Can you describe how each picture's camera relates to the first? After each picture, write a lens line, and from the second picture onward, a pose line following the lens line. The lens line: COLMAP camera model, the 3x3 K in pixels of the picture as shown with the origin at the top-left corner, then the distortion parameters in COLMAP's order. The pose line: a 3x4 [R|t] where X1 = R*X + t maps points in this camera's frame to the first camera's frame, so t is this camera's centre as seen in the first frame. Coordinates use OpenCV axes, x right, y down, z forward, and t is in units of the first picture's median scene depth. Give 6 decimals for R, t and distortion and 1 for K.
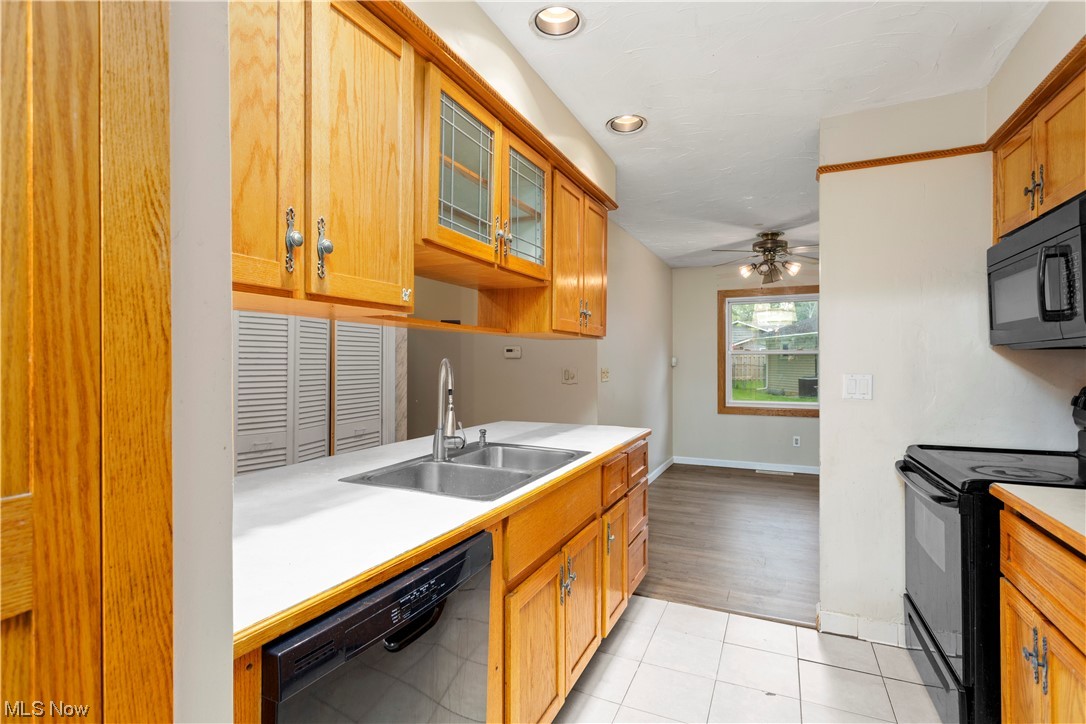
lens RADIAL K [[515.4, 0, 543.0], [0, 515.4, 362.0], [0, 0, 1]] dist [0.000097, 0.000087]
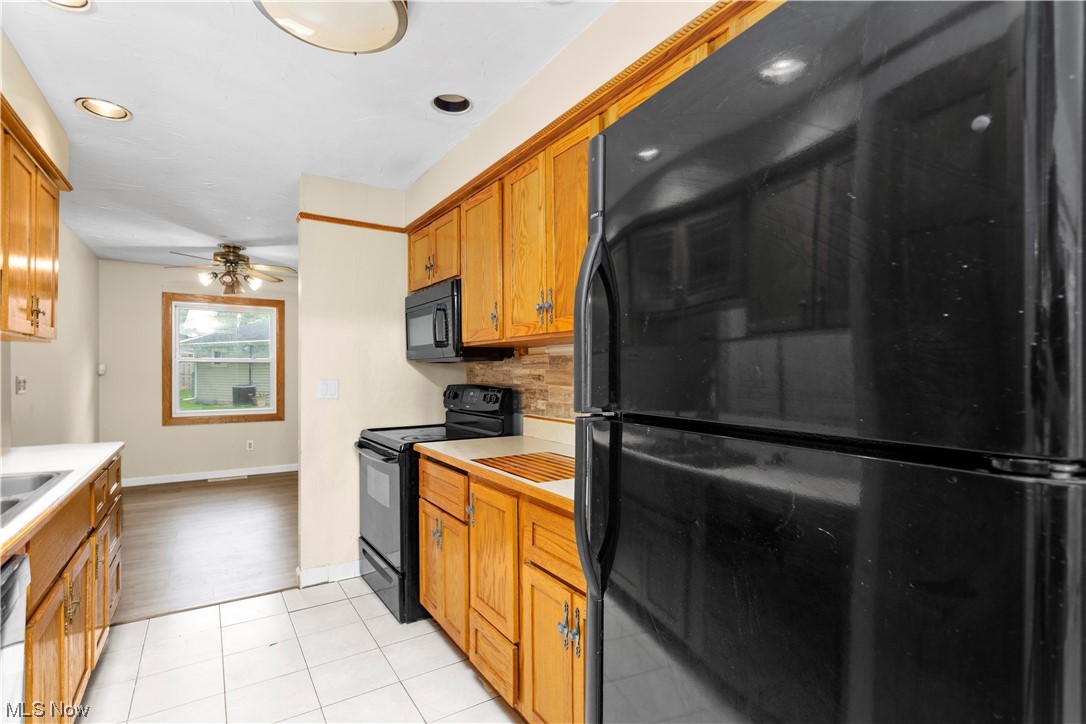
lens RADIAL K [[515.6, 0, 537.1], [0, 515.6, 371.9], [0, 0, 1]] dist [-0.003123, -0.000122]
pose [[0.533954, -0.000383, 0.845513, -0.219499], [-0.002901, 0.999993, 0.002285, -0.001069], [-0.845509, -0.003673, 0.533949, -0.149071]]
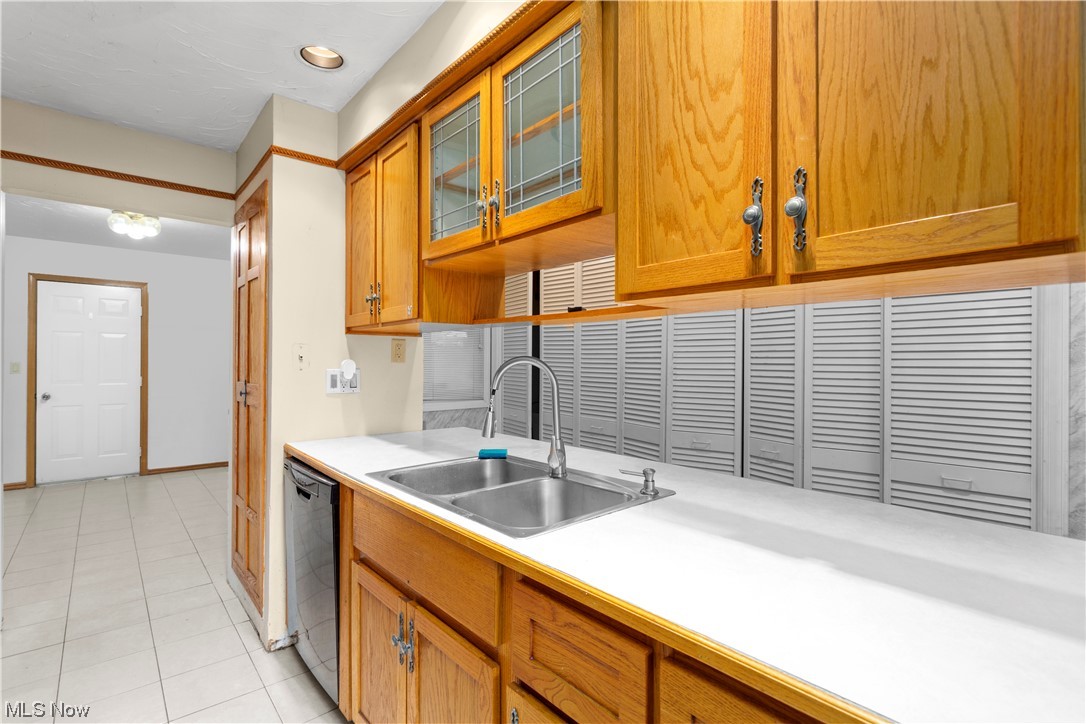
lens RADIAL K [[528.7, 0, 538.5], [0, 528.7, 366.7], [0, 0, 1]] dist [0.002181, 0.000420]
pose [[-0.420488, 0.004790, -0.907285, 0.528341], [-0.004058, 0.999966, 0.007160, 0.005474], [0.907289, 0.006693, -0.420454, 1.157502]]
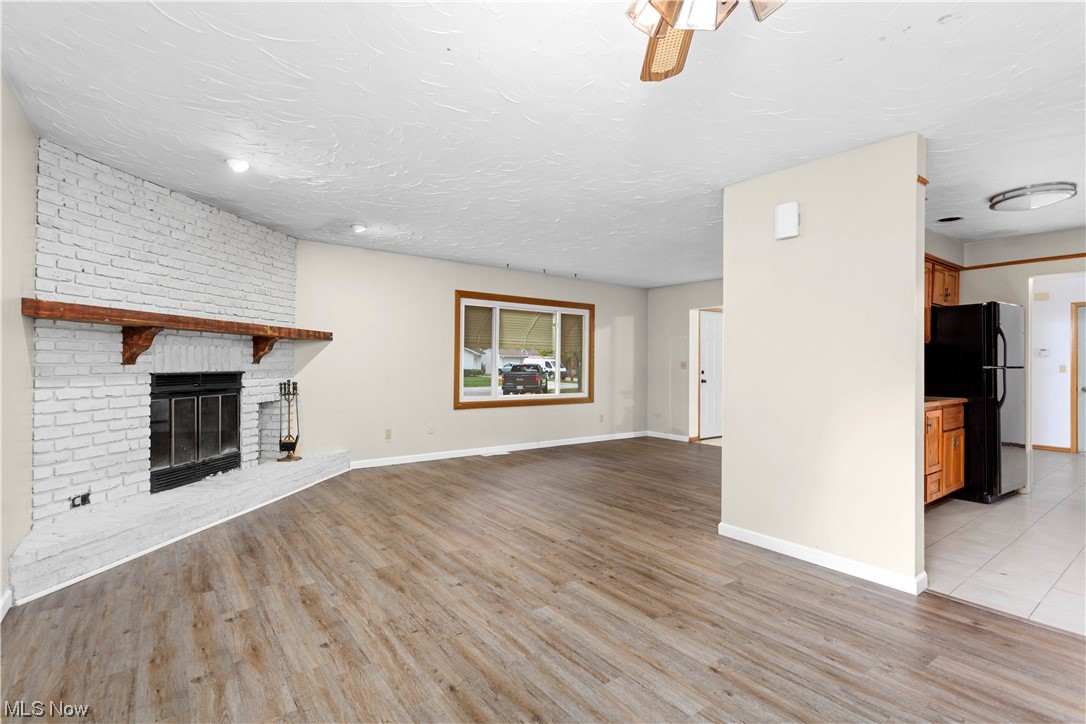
lens RADIAL K [[515.4, 0, 543.0], [0, 515.4, 362.0], [0, 0, 1]] dist [0.000097, 0.000087]
pose [[-0.885850, -0.006685, 0.463923, 0.805700], [-0.009462, 0.999949, -0.003659, 0.037629], [-0.463875, -0.007630, -0.885868, 2.567277]]
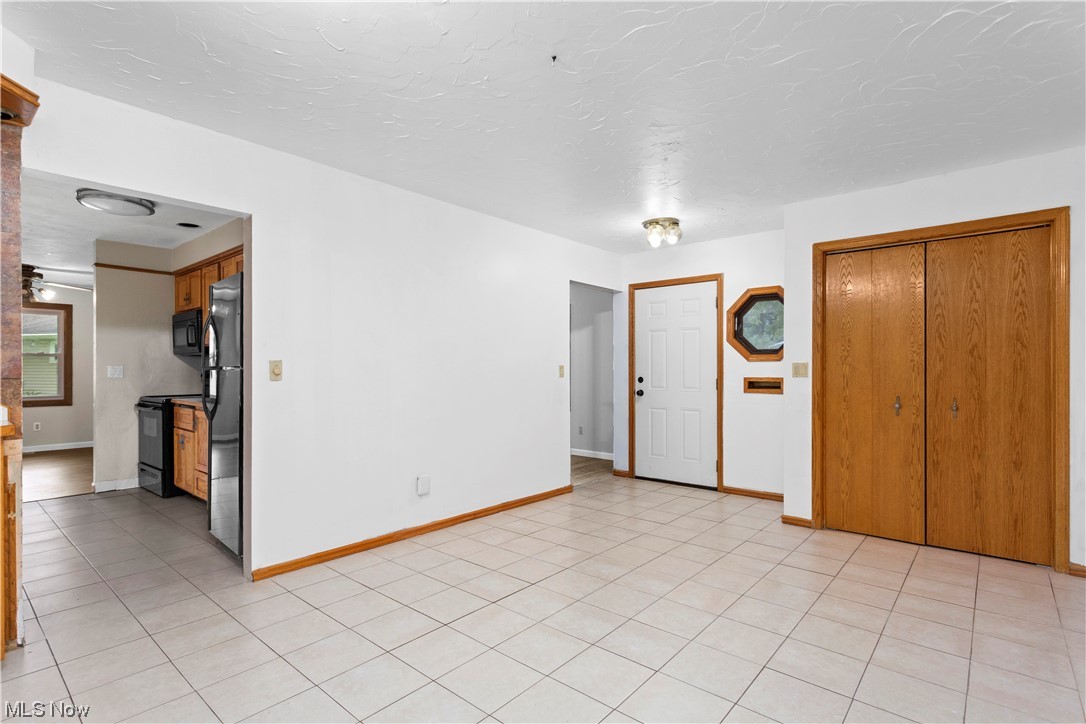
lens RADIAL K [[528.7, 0, 538.5], [0, 528.7, 366.7], [0, 0, 1]] dist [0.002181, 0.000420]
pose [[0.271660, 0.005018, 0.962380, -1.073161], [-0.000287, 0.999987, -0.005133, 0.040266], [-0.962393, 0.001118, 0.271657, -1.340785]]
